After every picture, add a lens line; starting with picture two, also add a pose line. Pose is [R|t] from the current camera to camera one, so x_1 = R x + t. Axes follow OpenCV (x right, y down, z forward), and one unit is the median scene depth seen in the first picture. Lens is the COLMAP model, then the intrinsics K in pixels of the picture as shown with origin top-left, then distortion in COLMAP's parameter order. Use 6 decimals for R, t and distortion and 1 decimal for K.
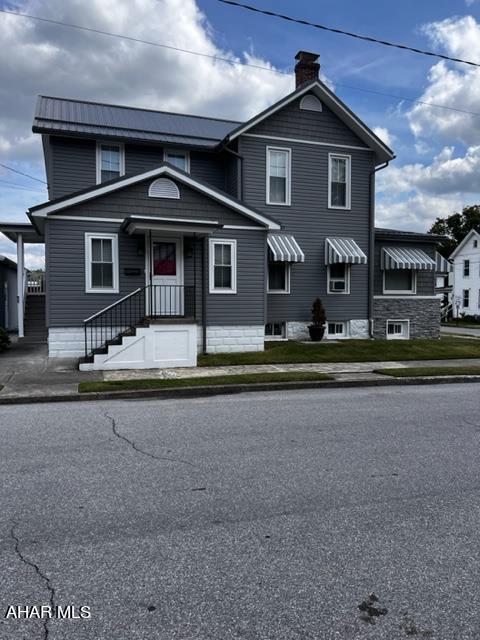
lens RADIAL K [[490.4, 0, 254.2], [0, 490.4, 319.9], [0, 0, 1]] dist [0.037085, -0.006518]
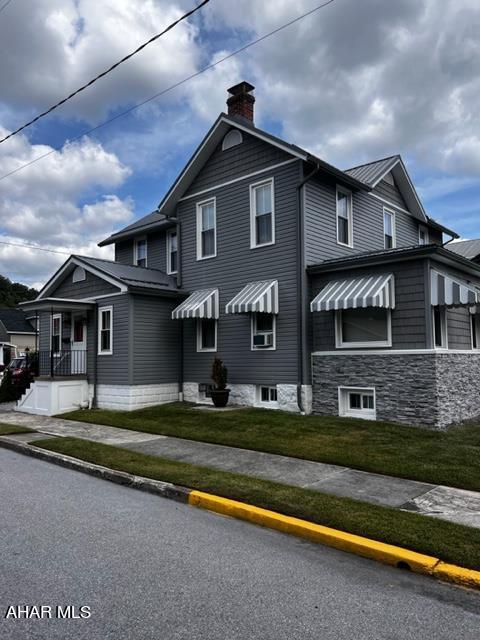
lens RADIAL K [[483.5, 0, 251.0], [0, 483.5, 327.9], [0, 0, 1]] dist [0.047253, -0.056469]
pose [[0.479684, -0.068630, -0.874753, 0.992001], [-0.022826, 0.995623, -0.090630, -0.021493], [0.877145, 0.063441, 0.476018, 0.711807]]
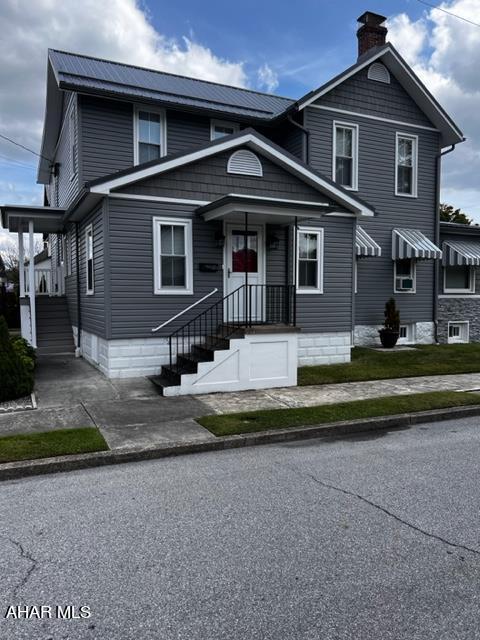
lens RADIAL K [[483.5, 0, 251.0], [0, 483.5, 327.9], [0, 0, 1]] dist [0.047253, -0.056469]
pose [[0.994096, -0.012444, 0.107786, -0.232103], [0.010230, 0.999726, 0.021066, -0.014063], [-0.108019, -0.019839, 0.993951, 0.186439]]
